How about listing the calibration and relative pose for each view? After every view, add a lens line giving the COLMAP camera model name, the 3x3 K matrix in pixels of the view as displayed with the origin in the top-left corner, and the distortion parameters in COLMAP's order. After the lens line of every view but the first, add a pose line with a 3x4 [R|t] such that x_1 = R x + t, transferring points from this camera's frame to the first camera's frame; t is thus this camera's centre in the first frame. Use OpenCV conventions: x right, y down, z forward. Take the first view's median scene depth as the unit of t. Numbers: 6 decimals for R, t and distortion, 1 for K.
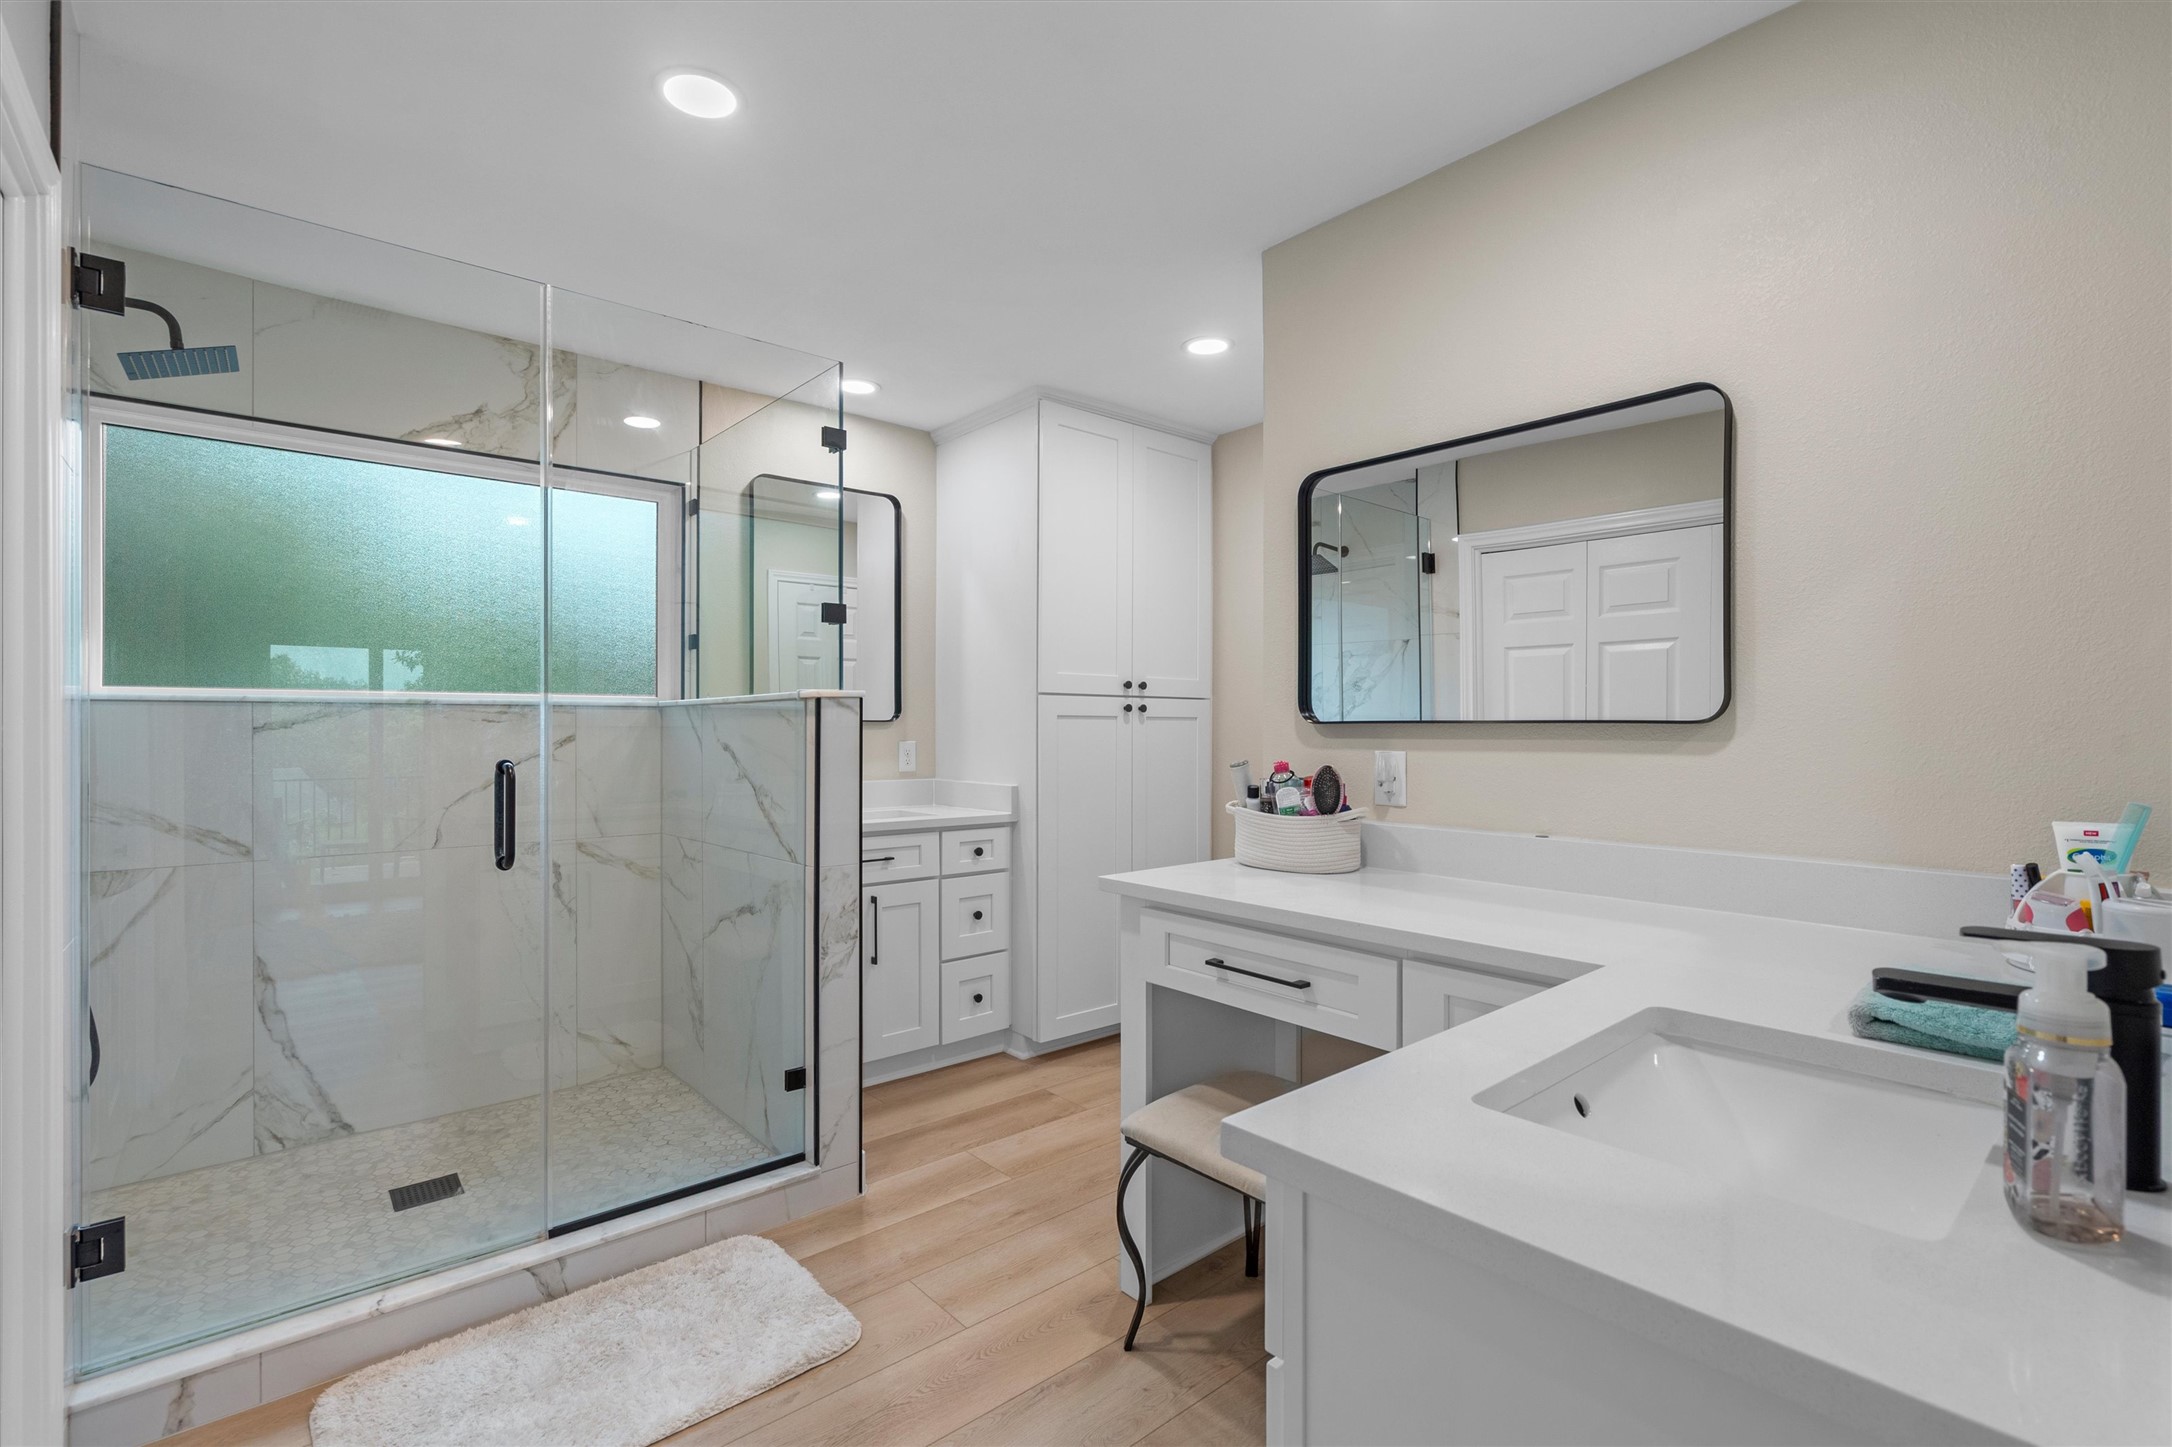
lens RADIAL K [[986.8, 0, 1083.0], [0, 986.8, 731.0], [0, 0, 1]] dist [-0.000414, 0.000345]
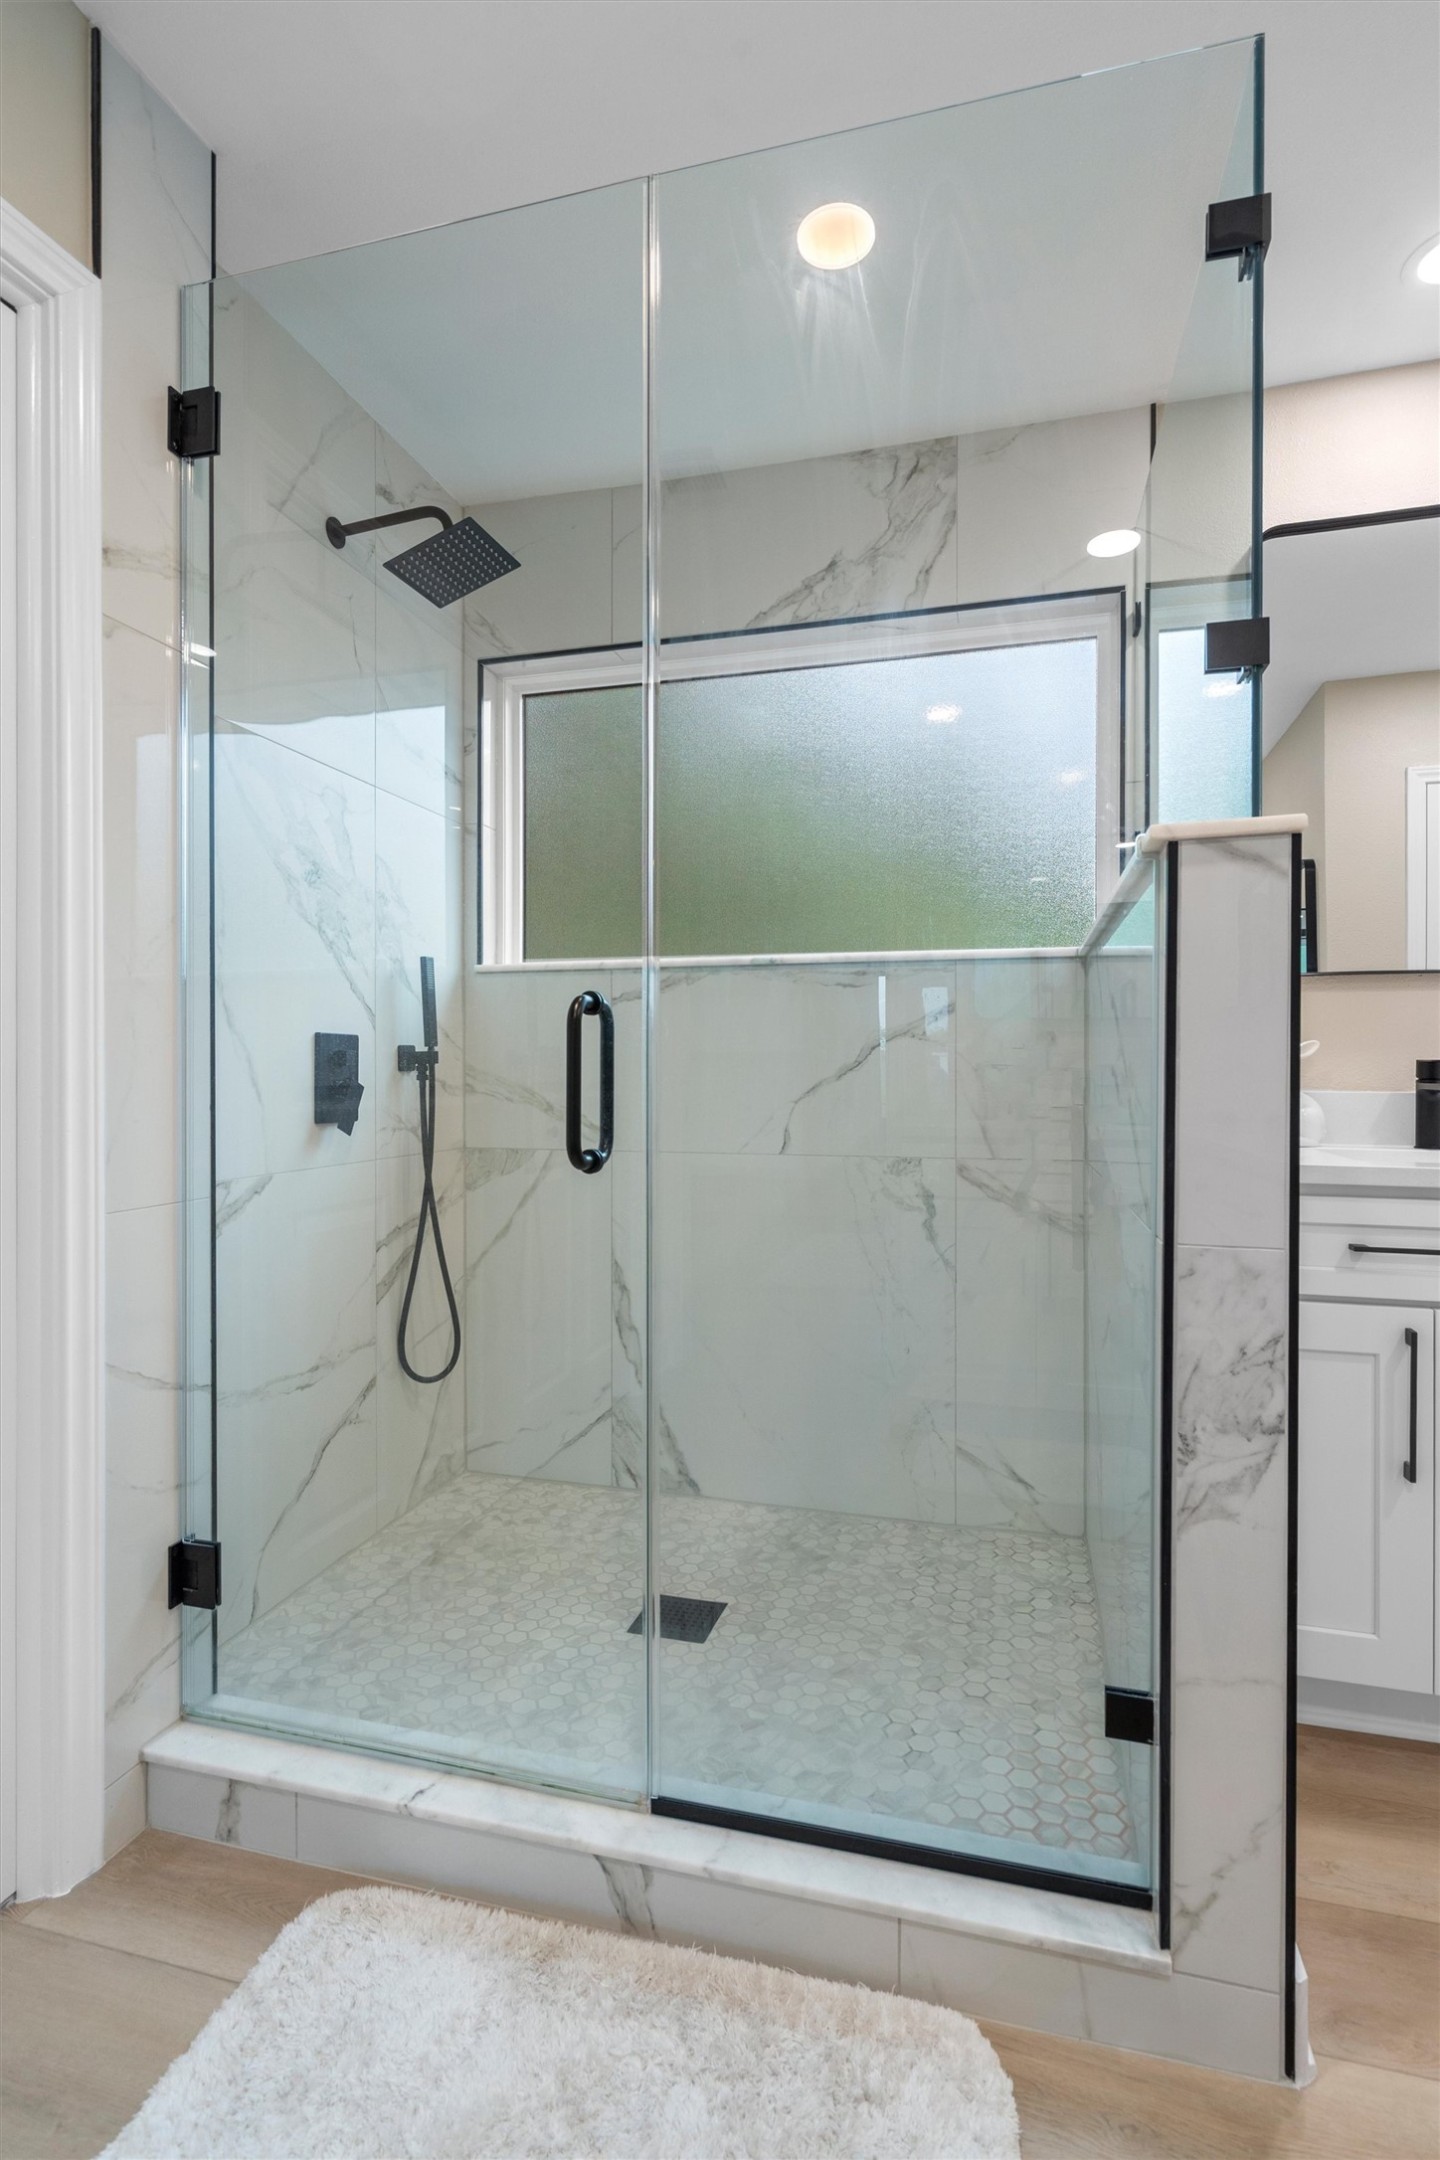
lens RADIAL K [[1073.6, 0, 717.0], [0, 1073.6, 1071.1], [0, 0, 1]] dist [0.001791, 0.000526]
pose [[0.557077, 0.002396, -0.830457, 0.005712], [-0.004835, 0.999988, -0.000359, 0.060725], [0.830447, 0.004215, 0.557082, 0.542100]]
